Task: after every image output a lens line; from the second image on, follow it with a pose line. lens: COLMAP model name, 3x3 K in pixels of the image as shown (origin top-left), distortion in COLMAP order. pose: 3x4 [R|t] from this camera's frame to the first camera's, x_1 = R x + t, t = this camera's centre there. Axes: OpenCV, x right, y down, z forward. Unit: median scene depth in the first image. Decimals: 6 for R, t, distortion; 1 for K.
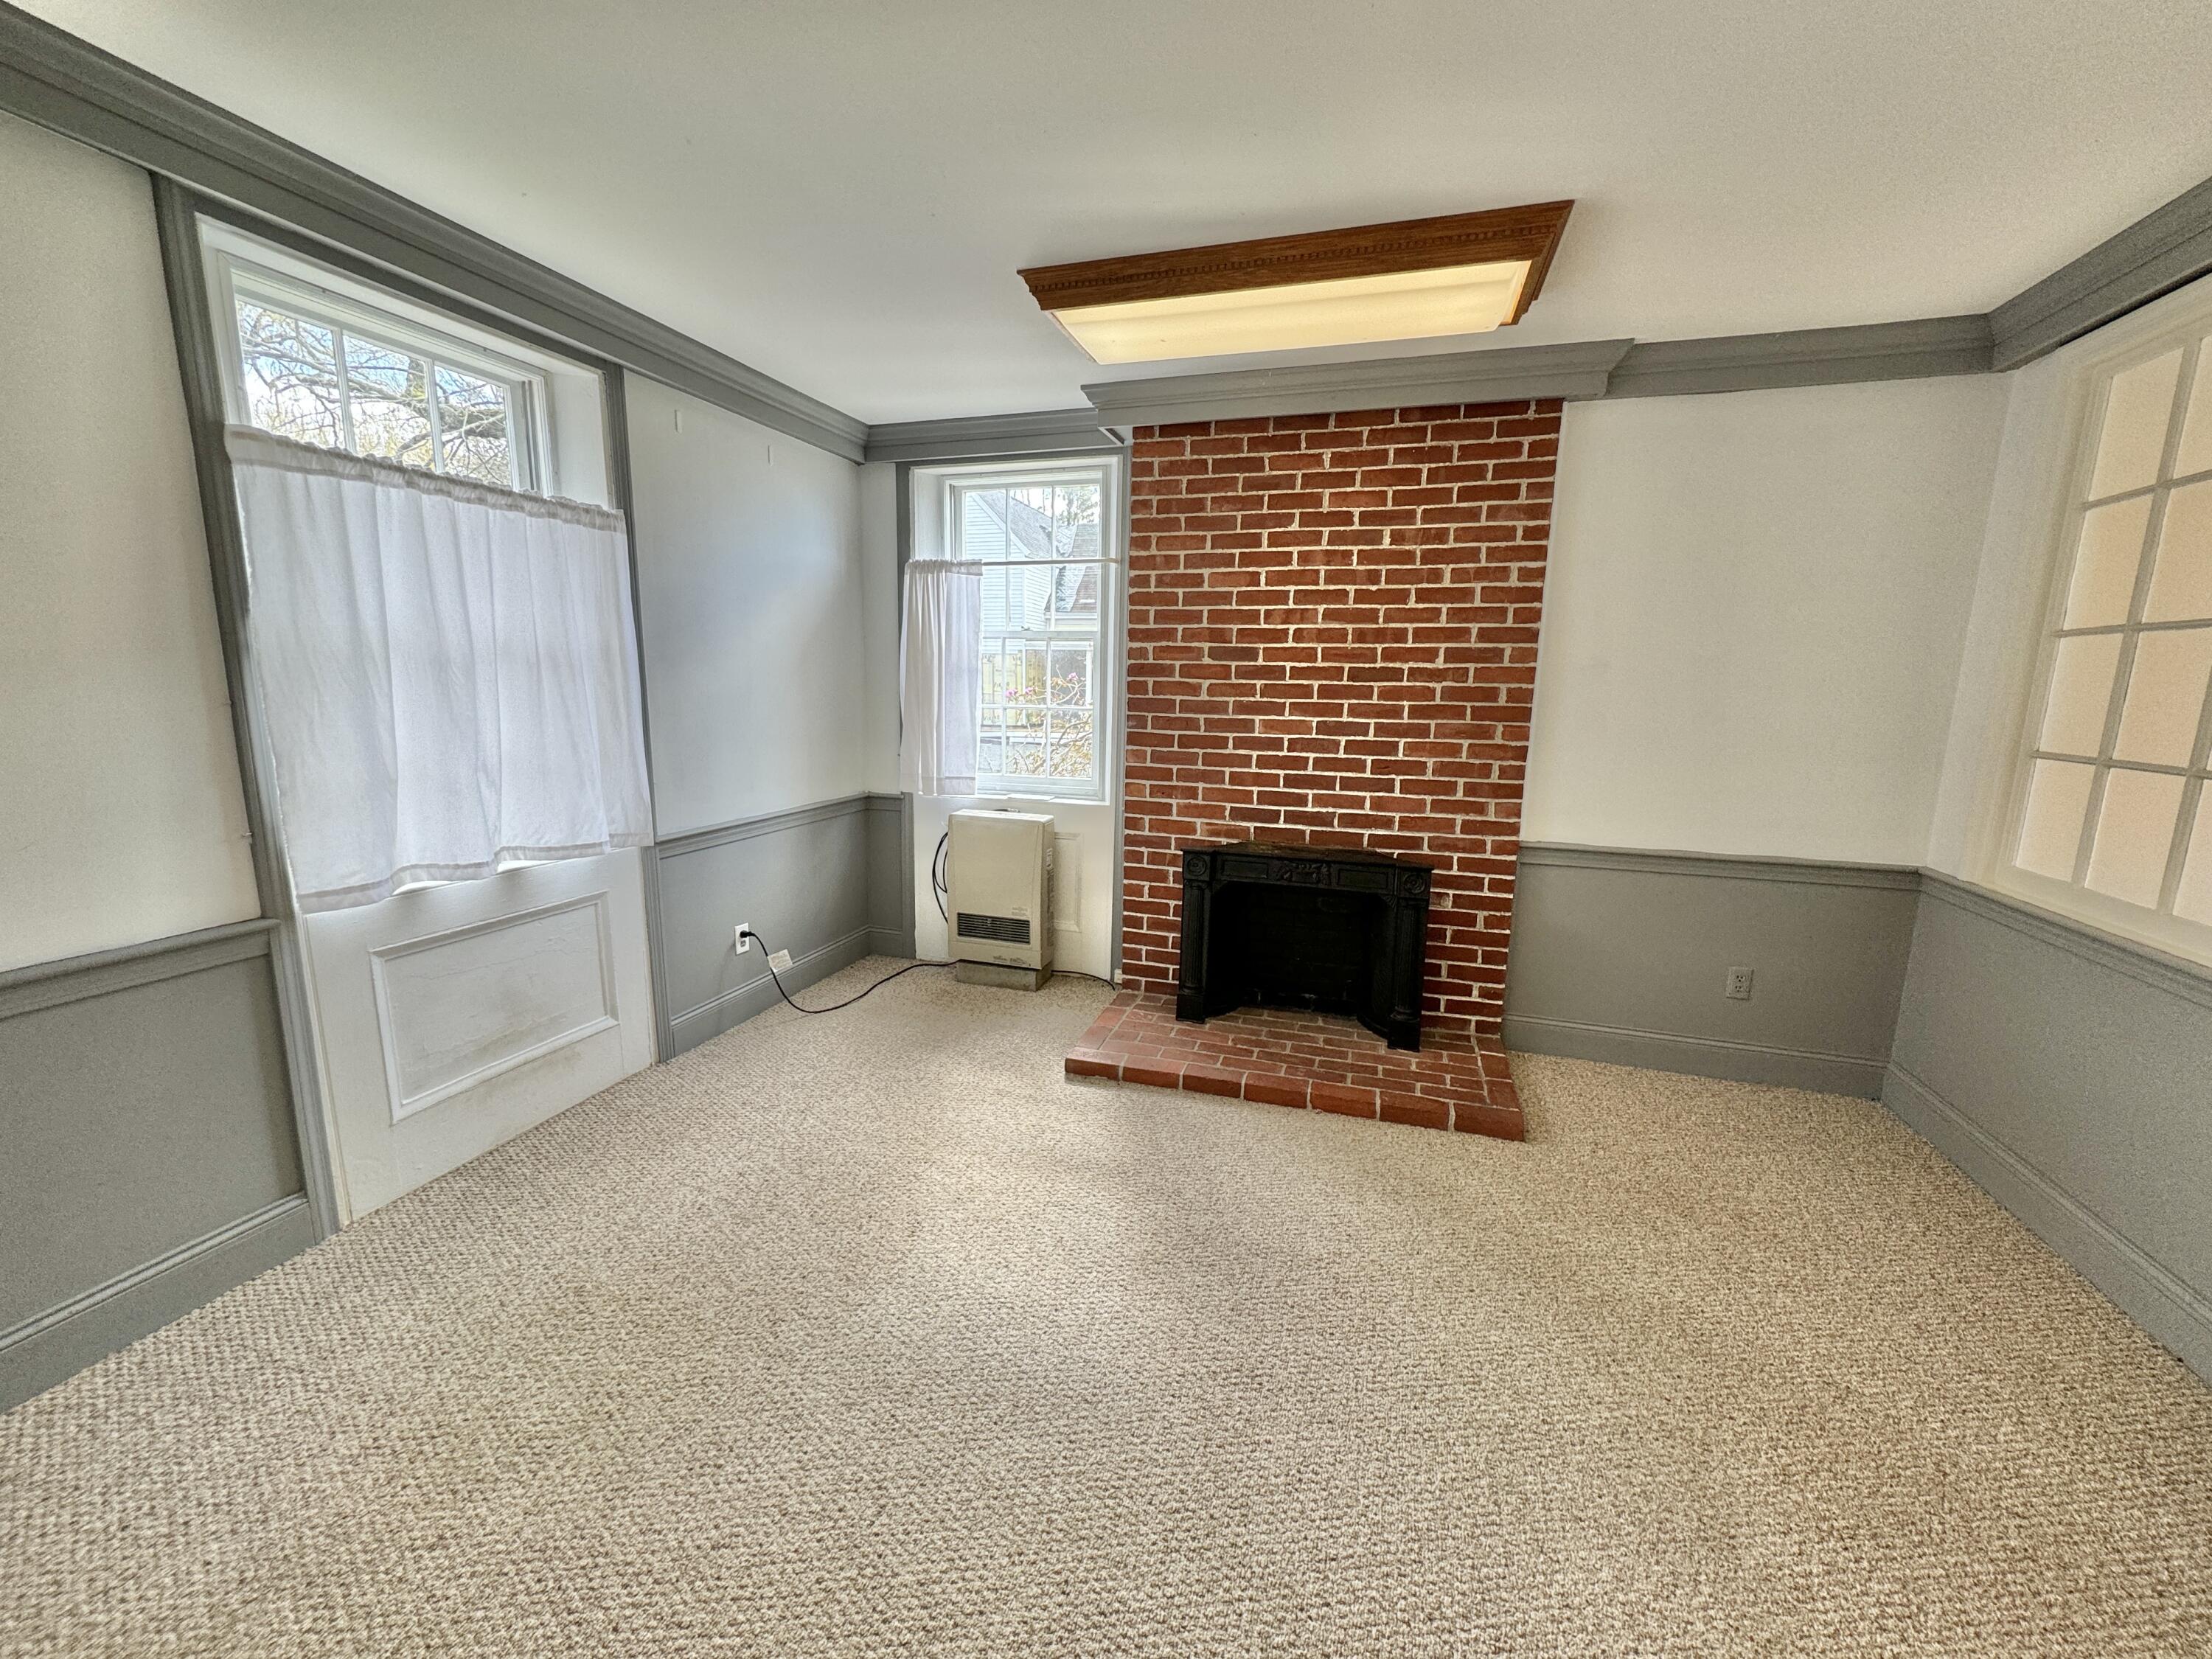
lens RADIAL K [[878.9, 0, 1109.5], [0, 878.9, 833.3], [0, 0, 1]] dist [-0.003554, 0.000039]
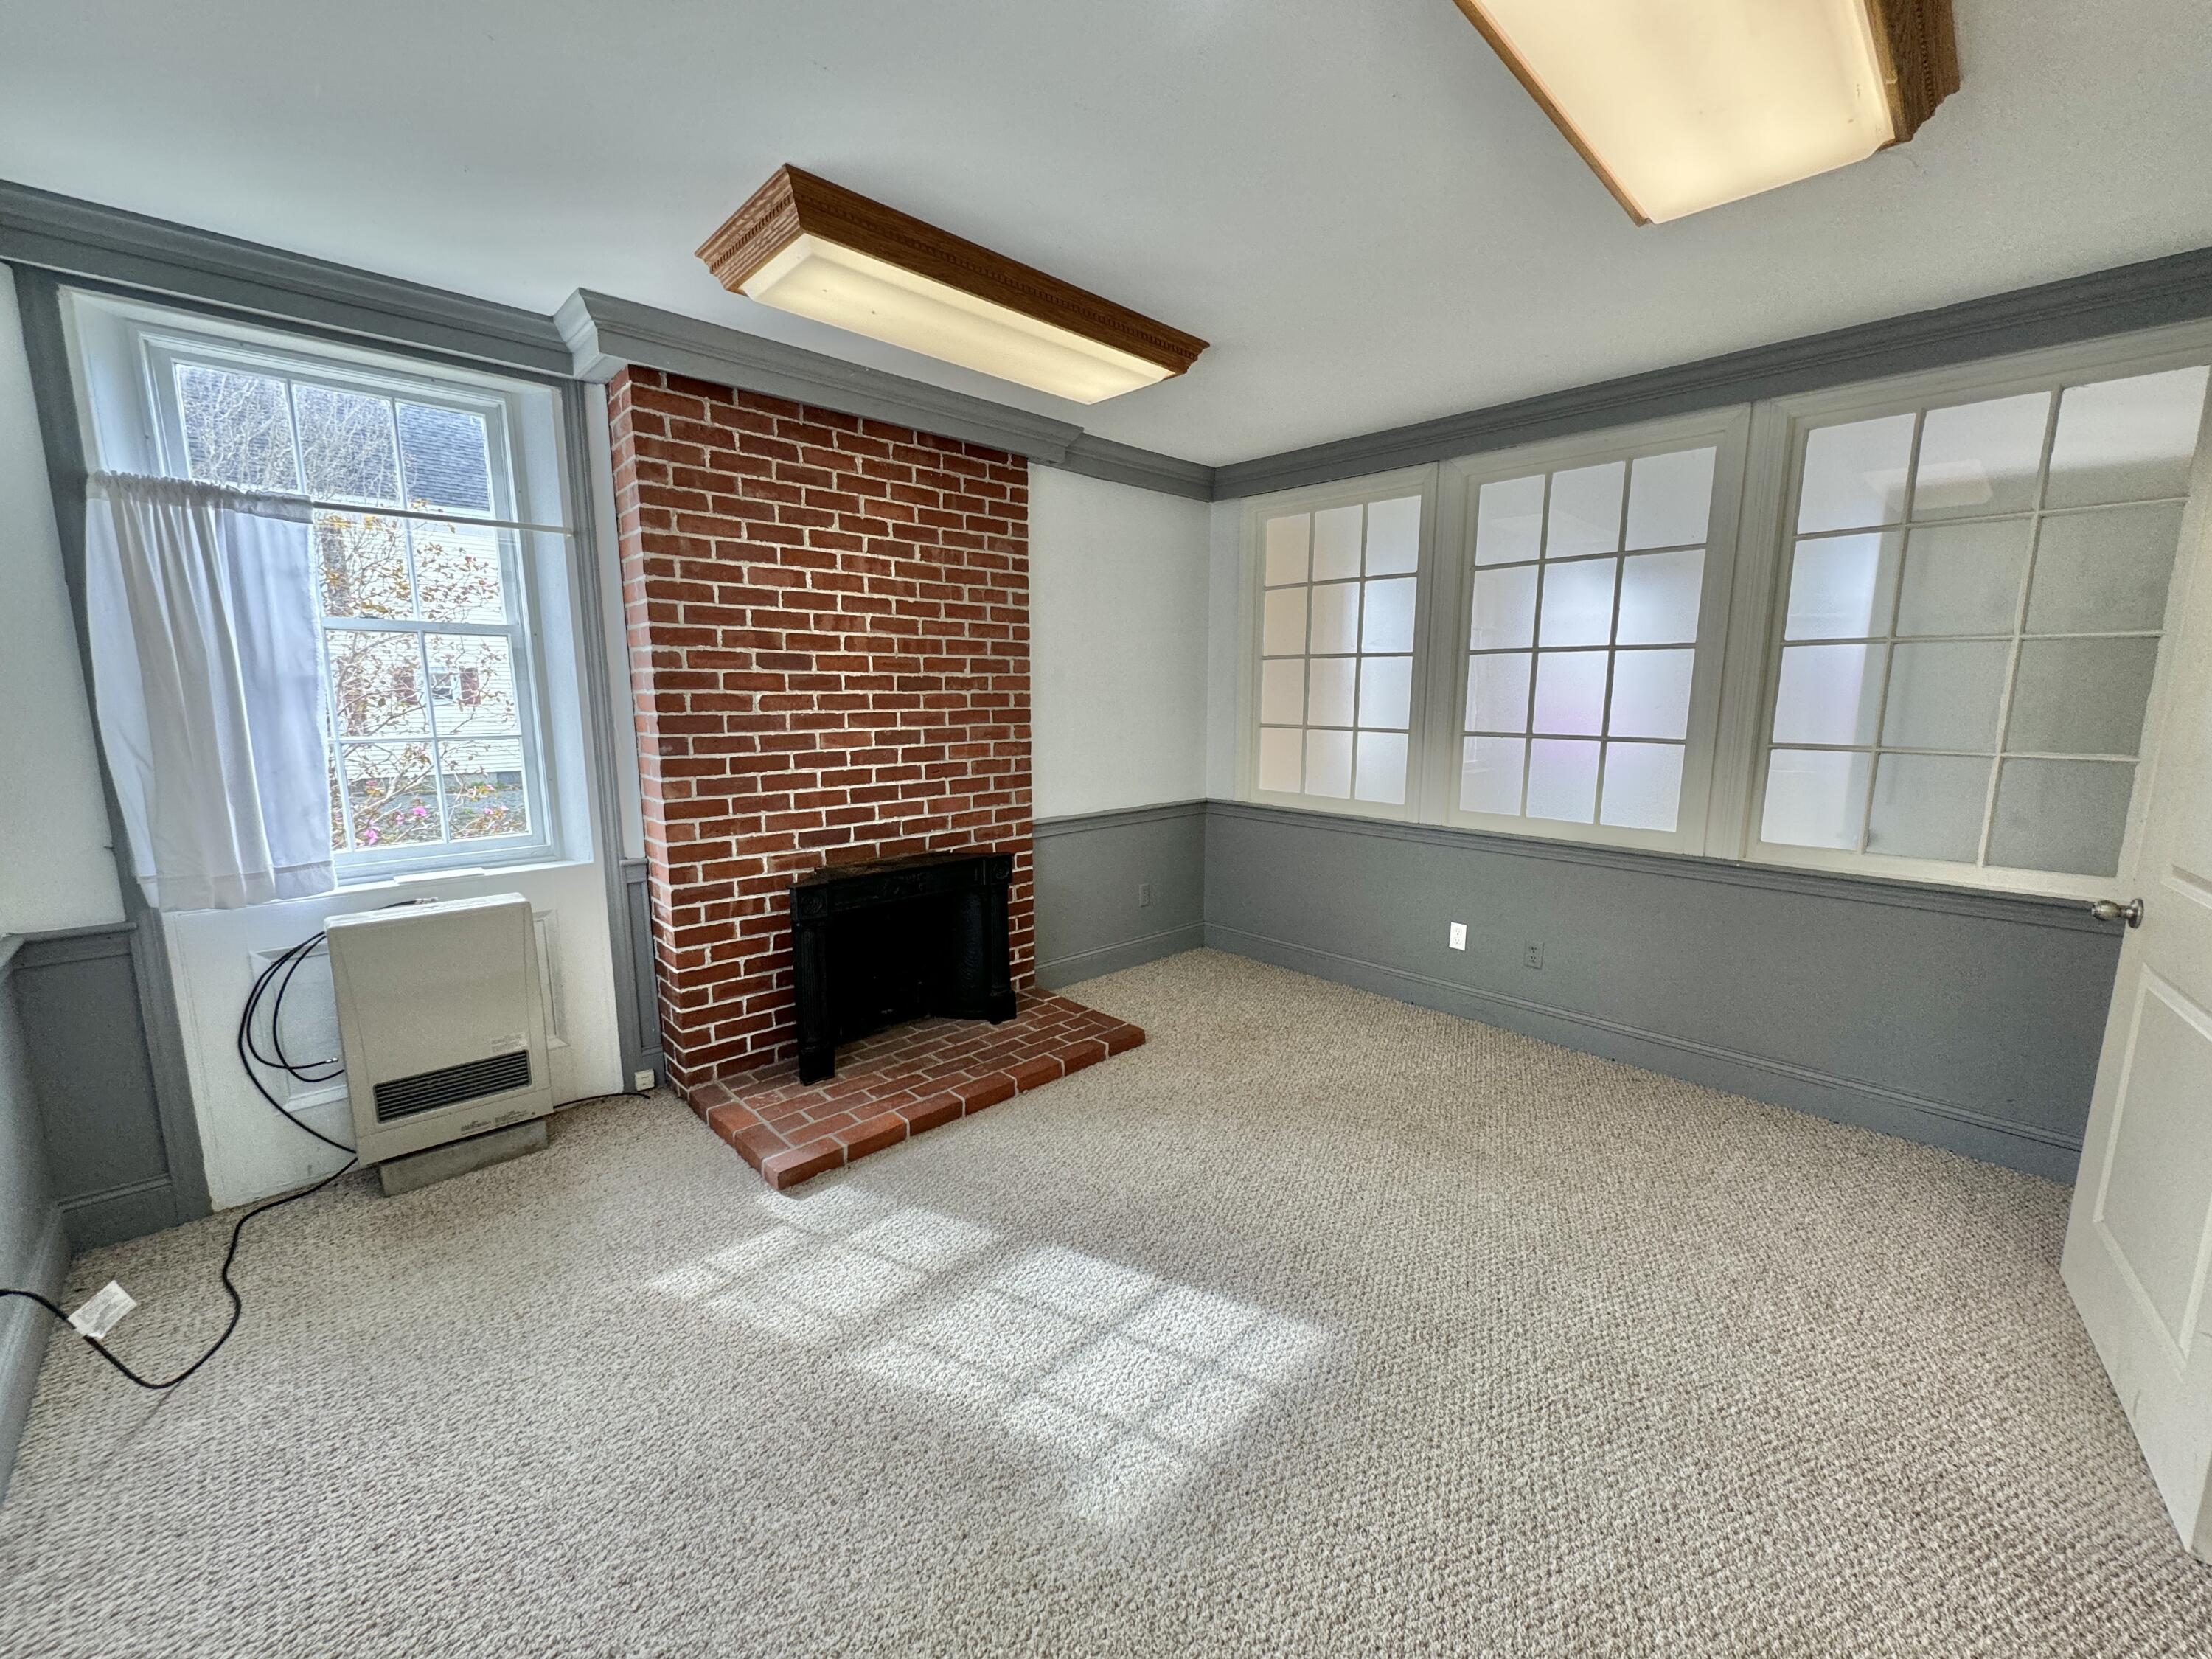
lens RADIAL K [[878.9, 0, 1109.5], [0, 878.9, 833.3], [0, 0, 1]] dist [-0.003554, 0.000039]
pose [[0.478631, -0.156628, 0.863933, -0.515782], [0.159892, 0.983056, 0.089642, -0.064037], [-0.863335, 0.095231, 0.495565, 0.308432]]
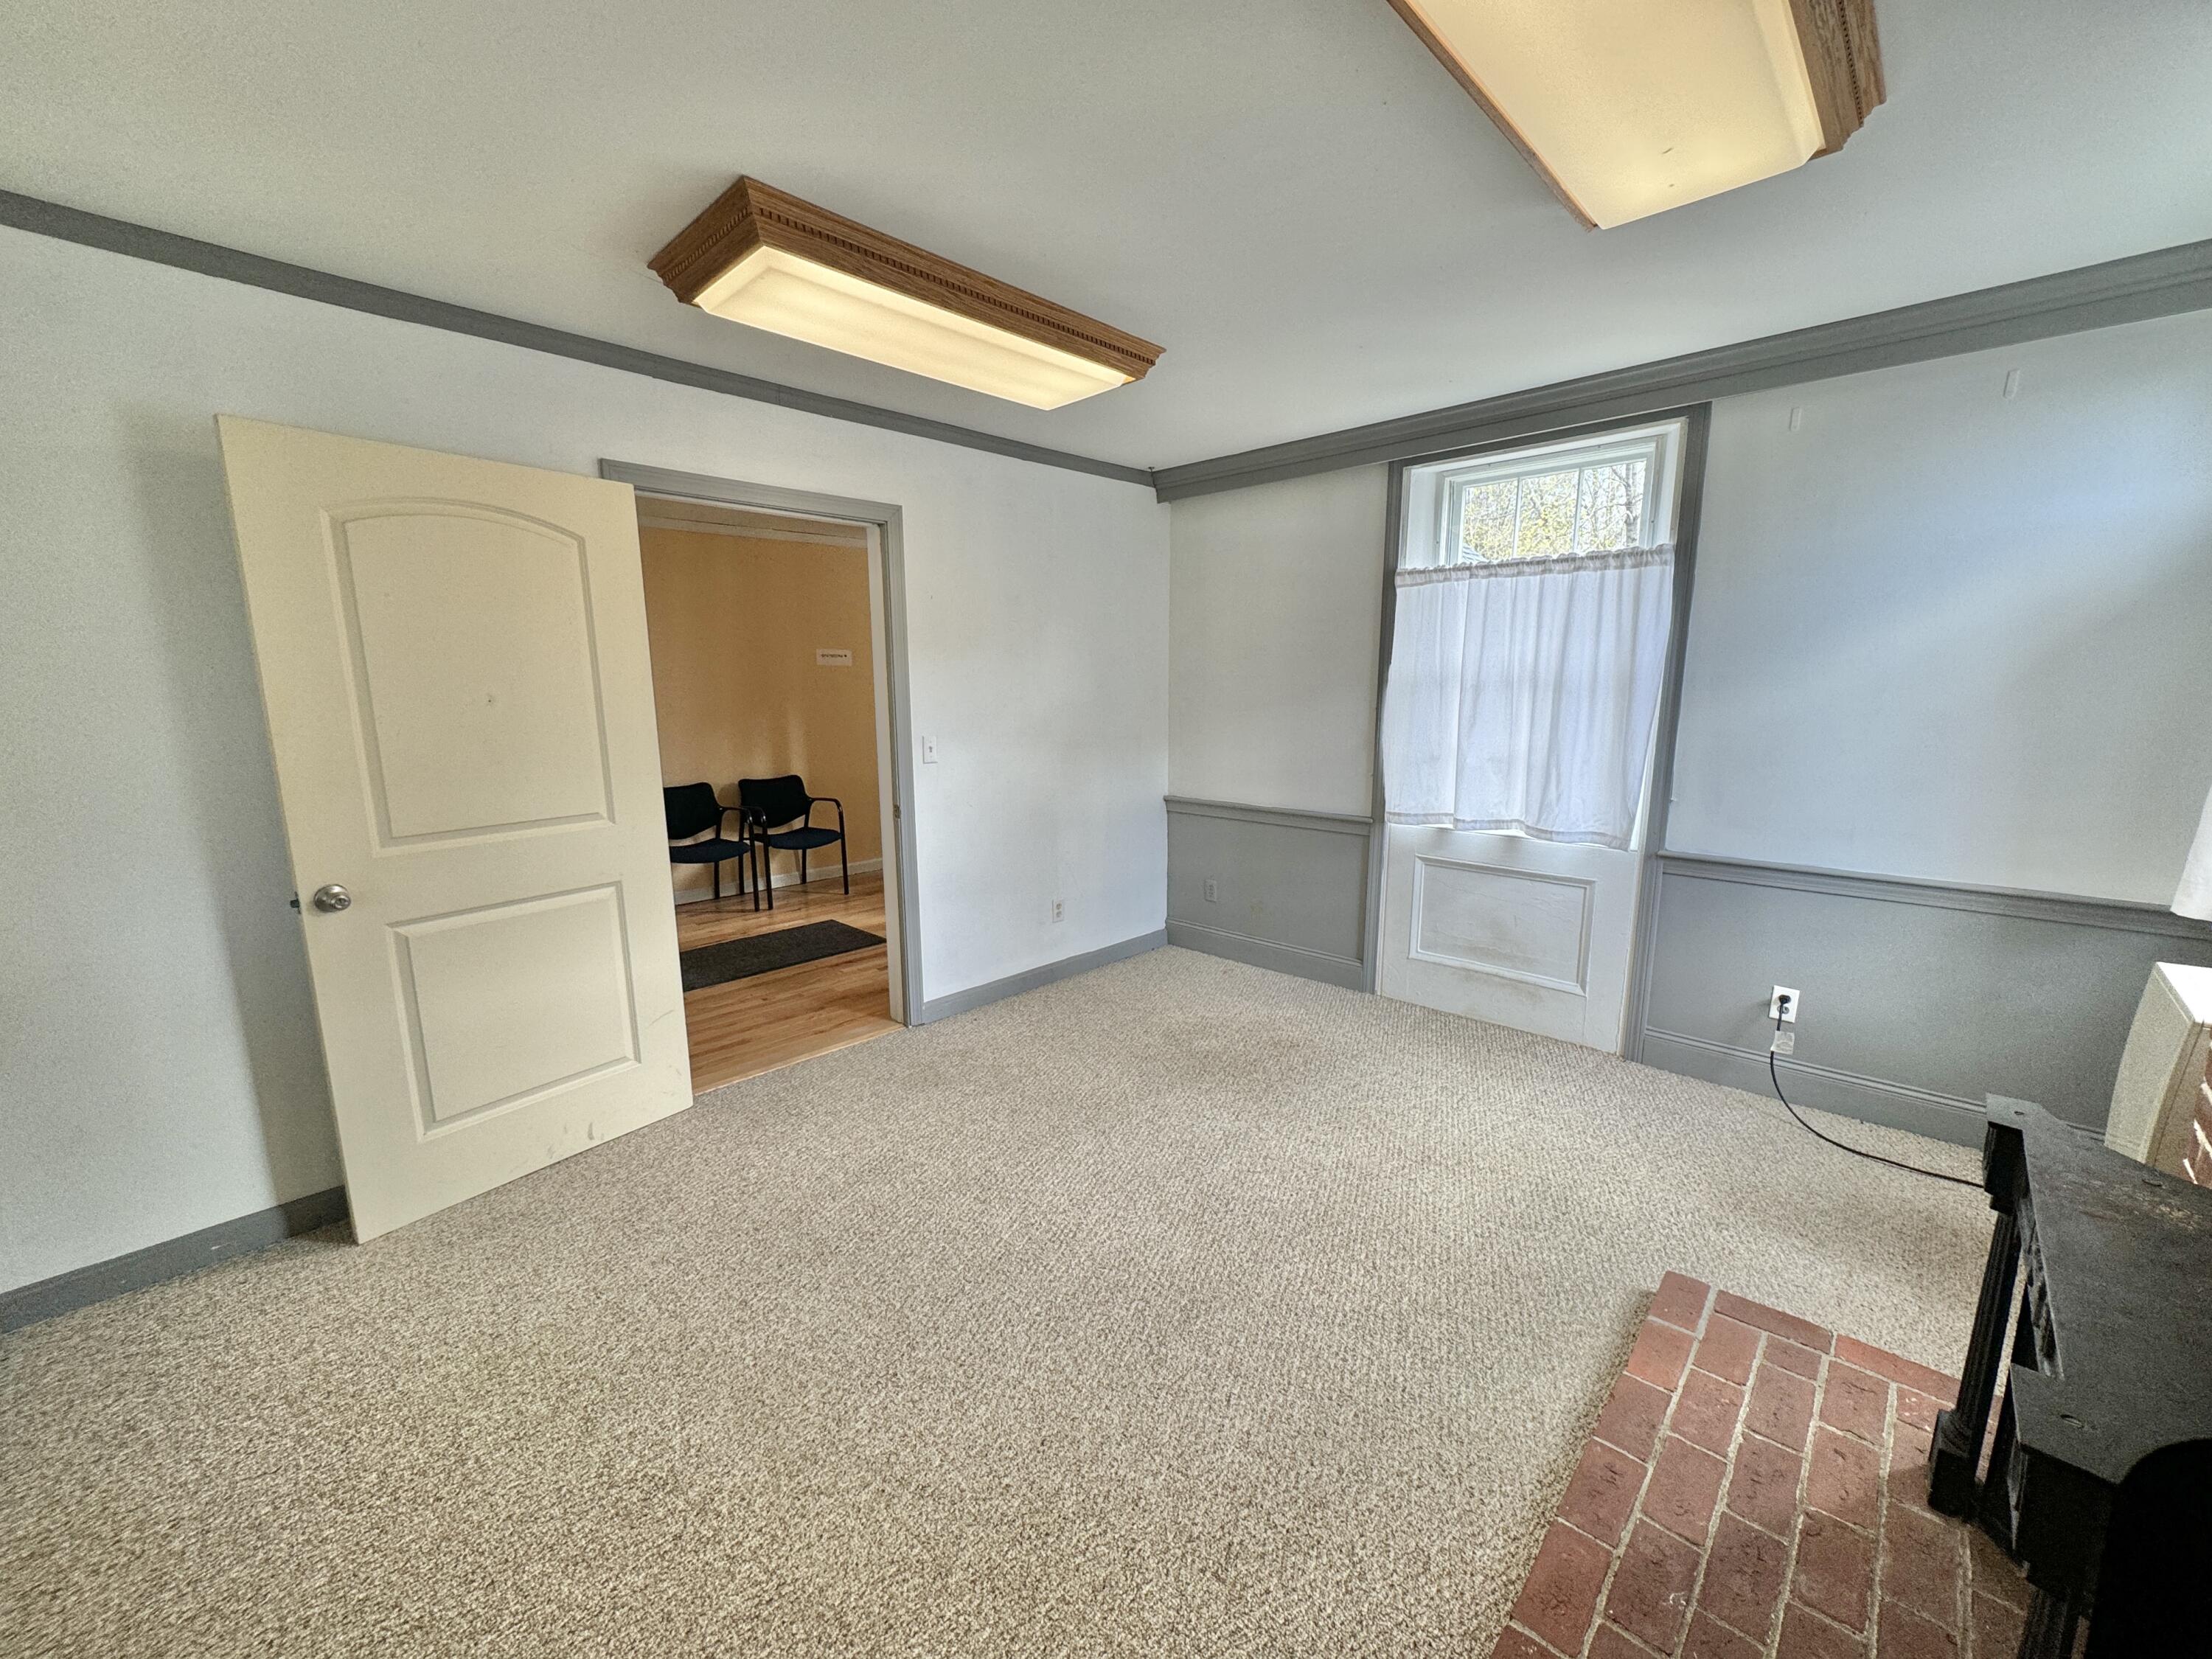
lens RADIAL K [[878.9, 0, 1109.5], [0, 878.9, 833.3], [0, 0, 1]] dist [-0.003554, 0.000039]
pose [[-0.437192, 0.139812, -0.888435, 0.647745], [-0.156911, 0.960835, 0.228420, -0.140844], [0.885575, 0.239268, -0.398131, 0.778449]]
